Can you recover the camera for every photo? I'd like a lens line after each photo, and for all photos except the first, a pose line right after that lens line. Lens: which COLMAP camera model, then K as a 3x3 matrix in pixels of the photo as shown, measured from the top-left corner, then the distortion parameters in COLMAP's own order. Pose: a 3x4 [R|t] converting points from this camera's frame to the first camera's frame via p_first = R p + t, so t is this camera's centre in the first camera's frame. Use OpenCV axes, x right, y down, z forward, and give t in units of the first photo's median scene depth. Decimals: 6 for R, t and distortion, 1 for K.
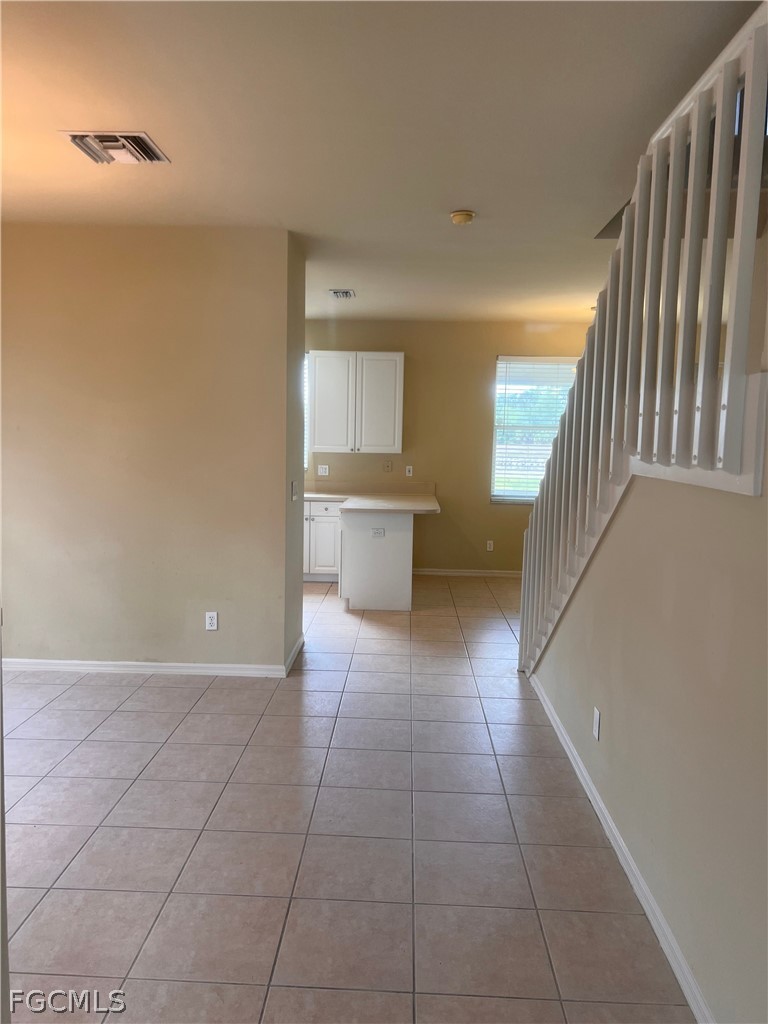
lens RADIAL K [[761.3, 0, 381.4], [0, 761.3, 515.4], [0, 0, 1]] dist [0.047645, -0.048619]
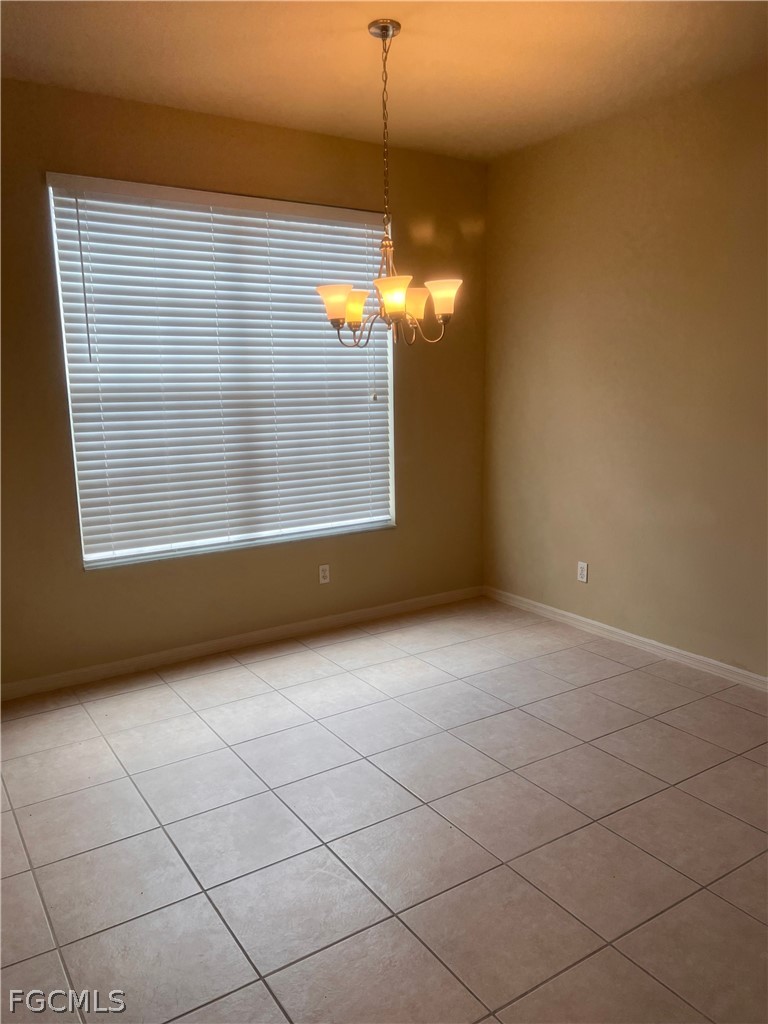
lens RADIAL K [[761.3, 0, 384.0], [0, 761.3, 511.8], [0, 0, 1]] dist [0.047645, -0.048619]
pose [[0.572018, 0.111688, -0.812602, 0.133281], [-0.057206, 0.993706, 0.096310, -0.021507], [0.818244, -0.008605, 0.574807, 0.355685]]
